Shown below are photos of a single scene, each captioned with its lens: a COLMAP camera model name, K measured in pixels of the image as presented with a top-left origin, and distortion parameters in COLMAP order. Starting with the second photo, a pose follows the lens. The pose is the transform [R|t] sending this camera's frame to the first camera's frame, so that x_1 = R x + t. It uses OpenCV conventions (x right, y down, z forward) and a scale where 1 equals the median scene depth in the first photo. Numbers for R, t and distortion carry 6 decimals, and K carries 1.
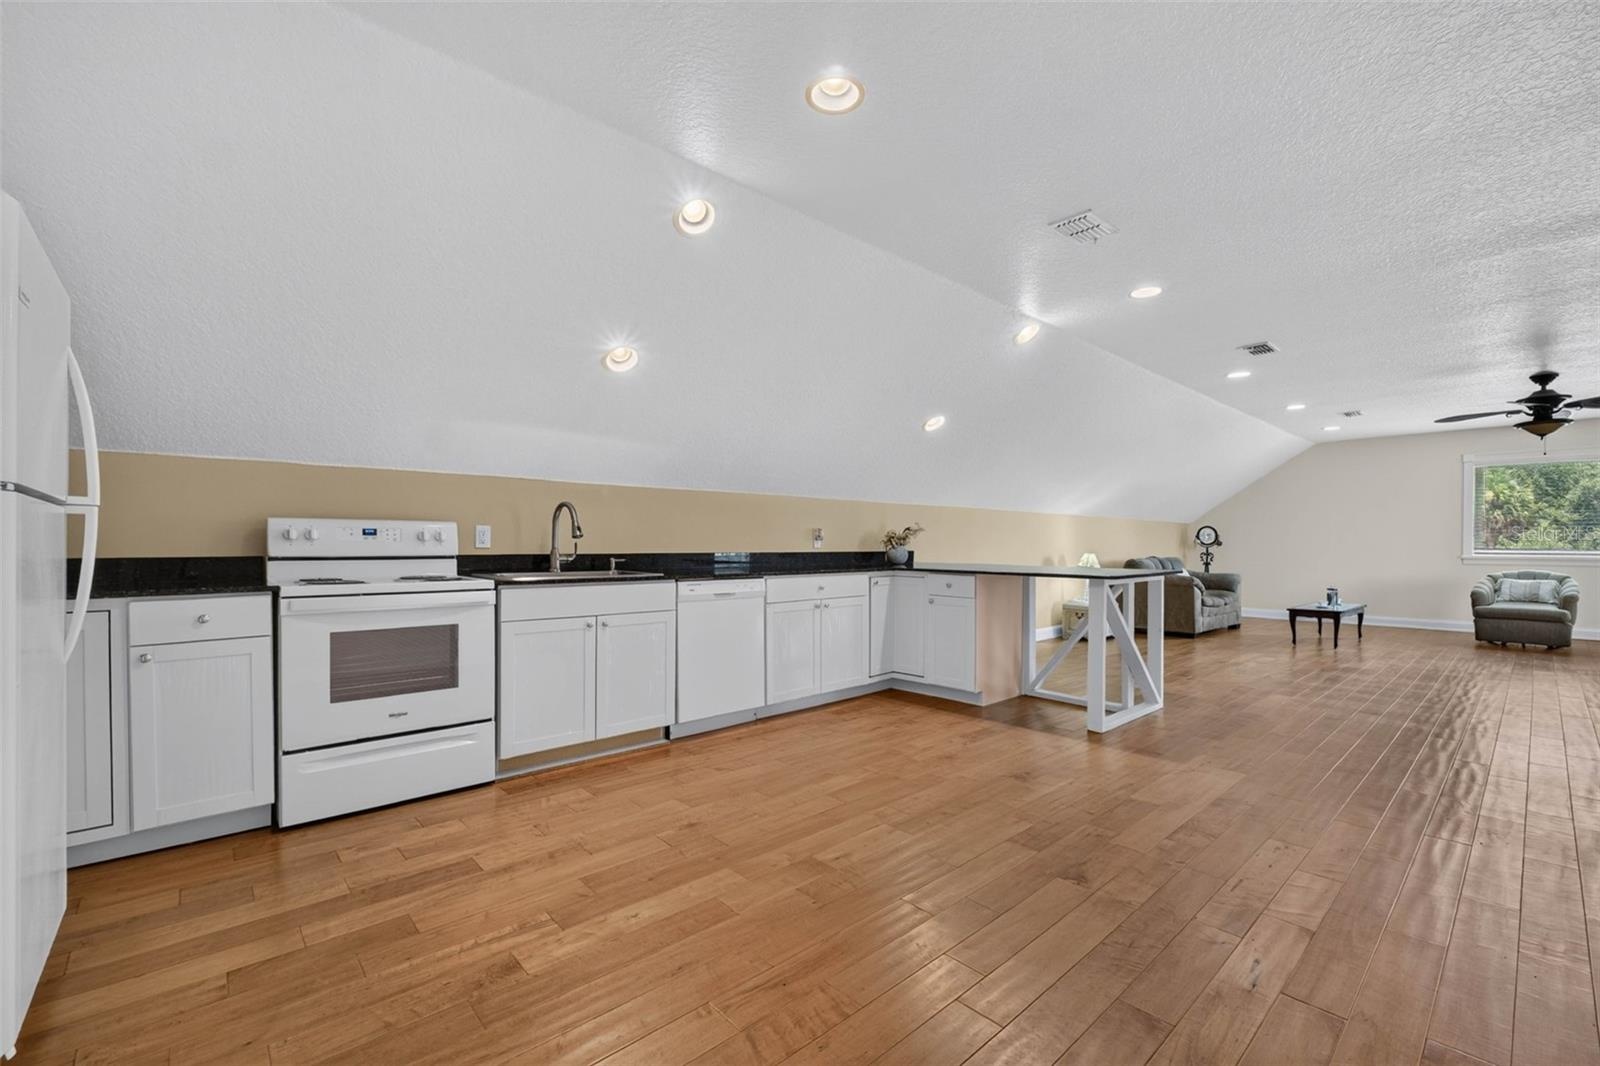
lens RADIAL K [[677.8, 0, 802.5], [0, 677.8, 549.2], [0, 0, 1]] dist [0.000871, -0.000534]
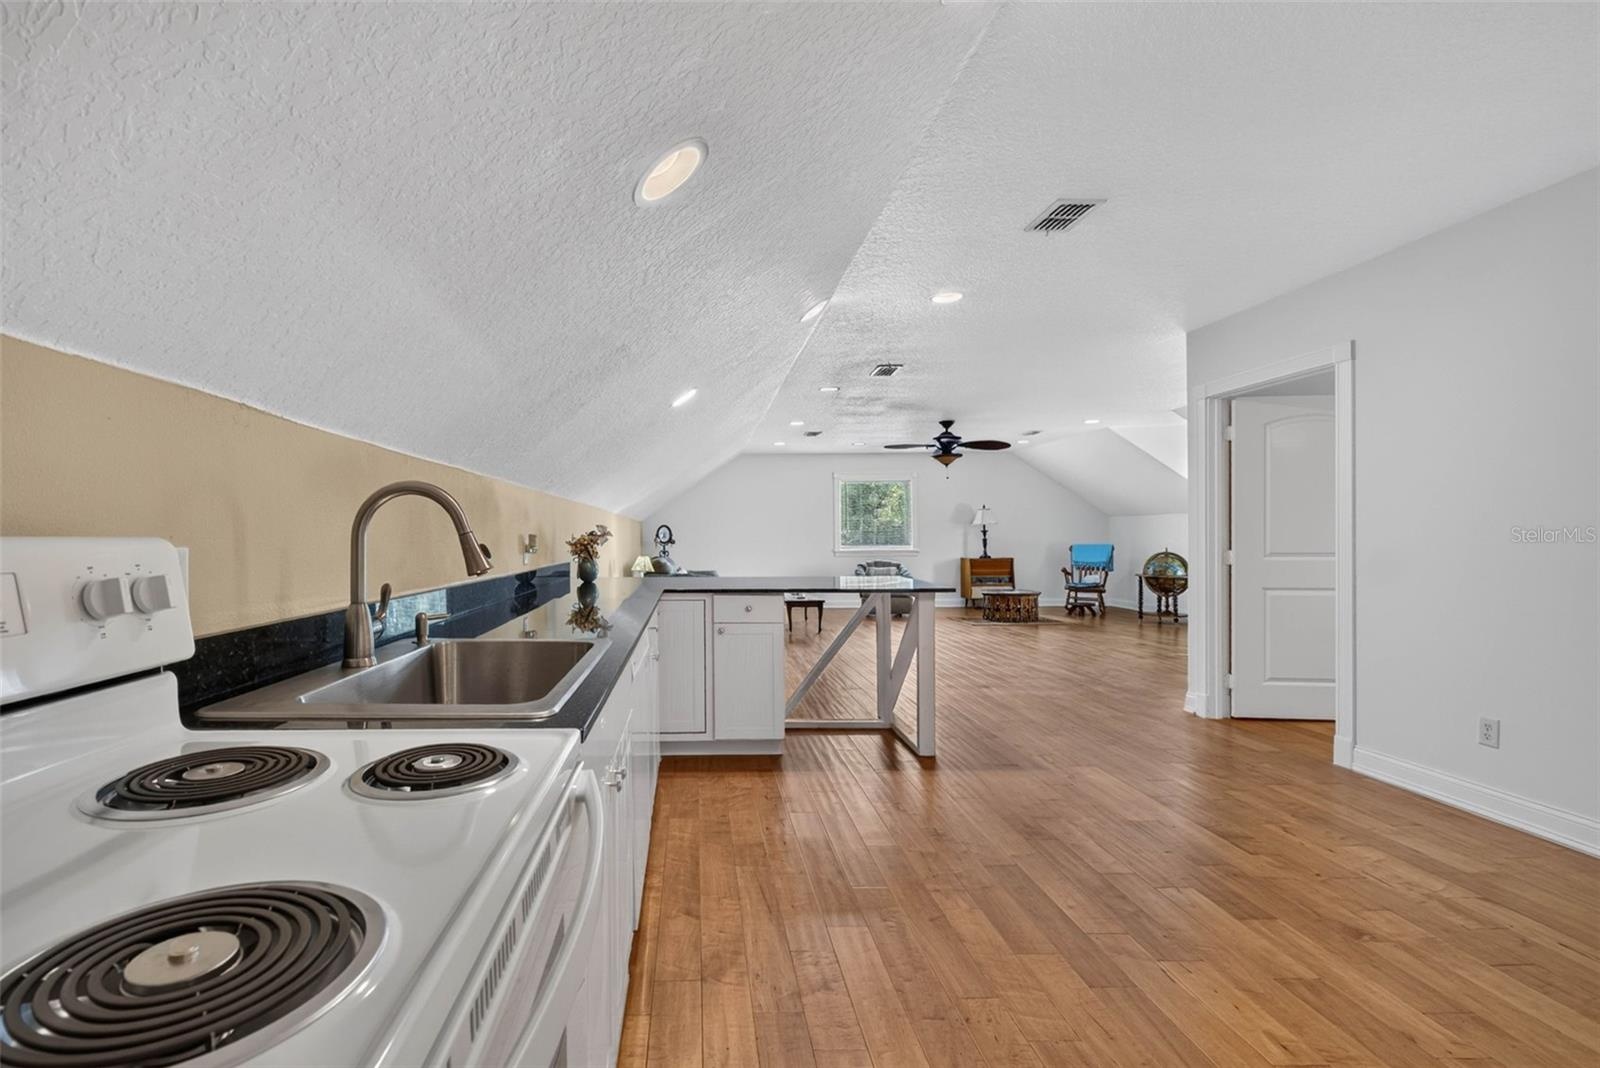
lens RADIAL K [[724.8, 0, 709.0], [0, 724.8, 537.9], [0, 0, 1]] dist [-0.000149, -0.000520]
pose [[0.668407, -0.008180, 0.743751, -0.263973], [0.013765, 0.999904, -0.001374, -0.017565], [-0.743668, 0.011156, 0.668455, 0.288537]]
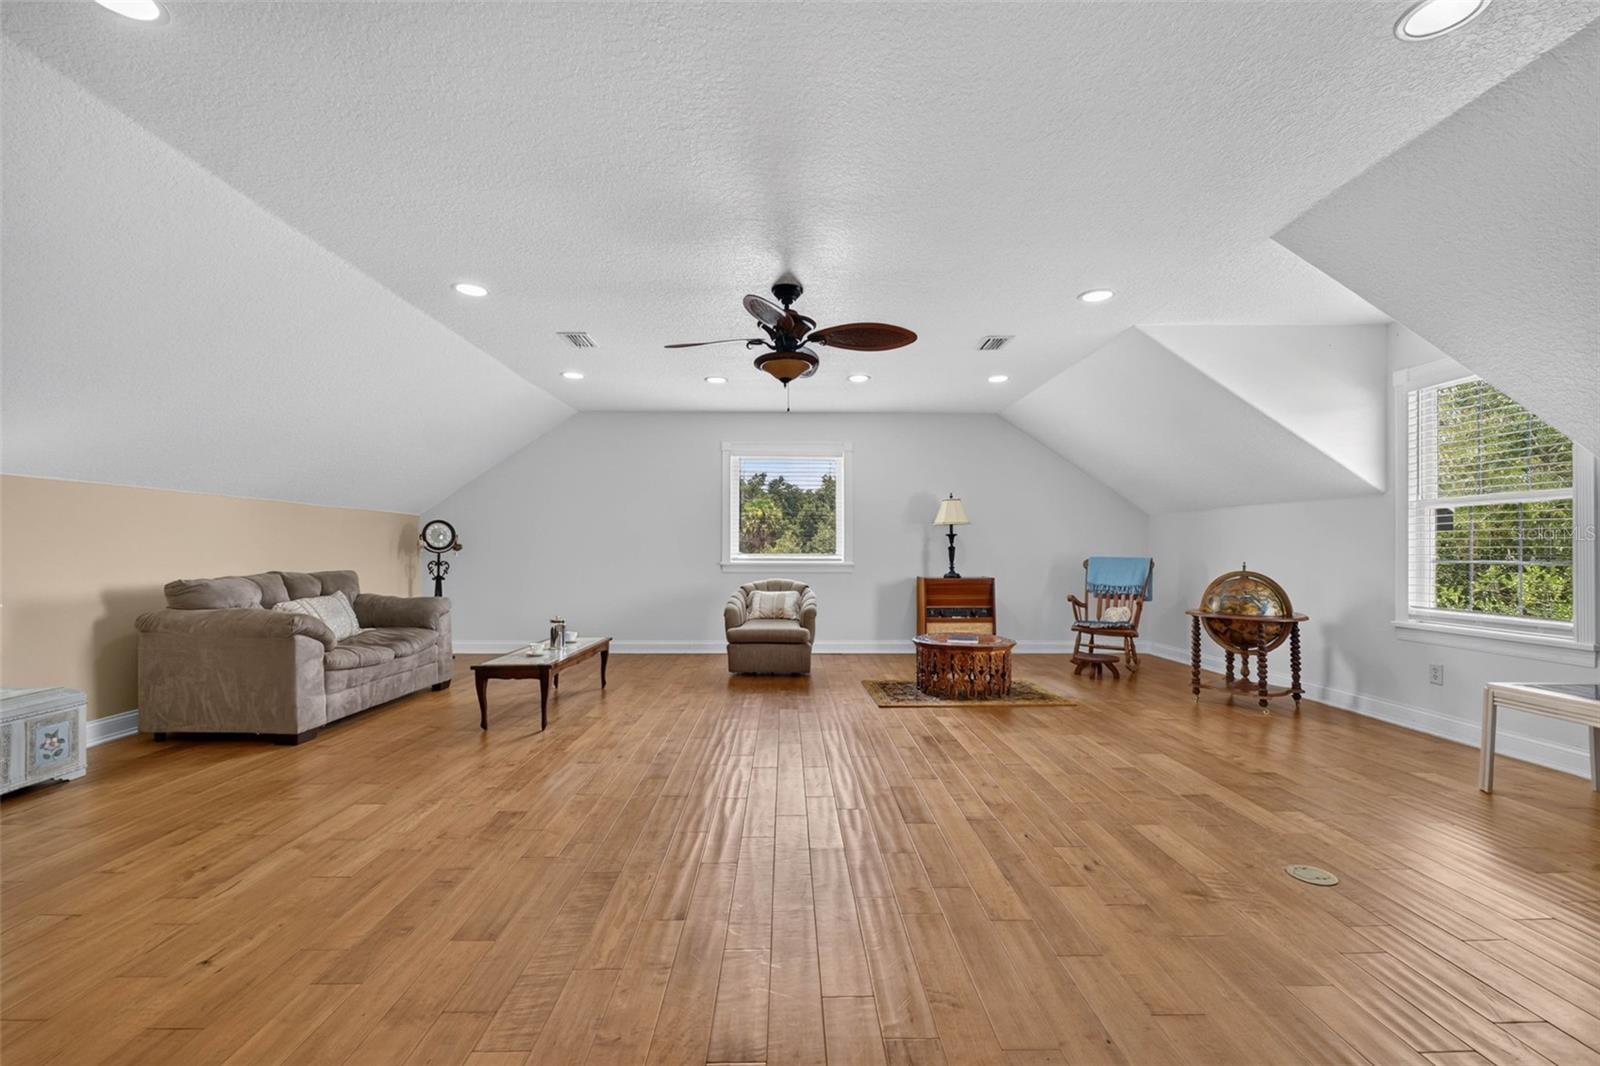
lens RADIAL K [[677.8, 0, 802.5], [0, 677.8, 549.2], [0, 0, 1]] dist [0.000871, -0.000534]
pose [[0.658140, 0.000895, 0.752895, 0.478323], [0.003722, 0.999983, -0.004443, -0.003154], [-0.752886, 0.005727, 0.658126, 0.438249]]
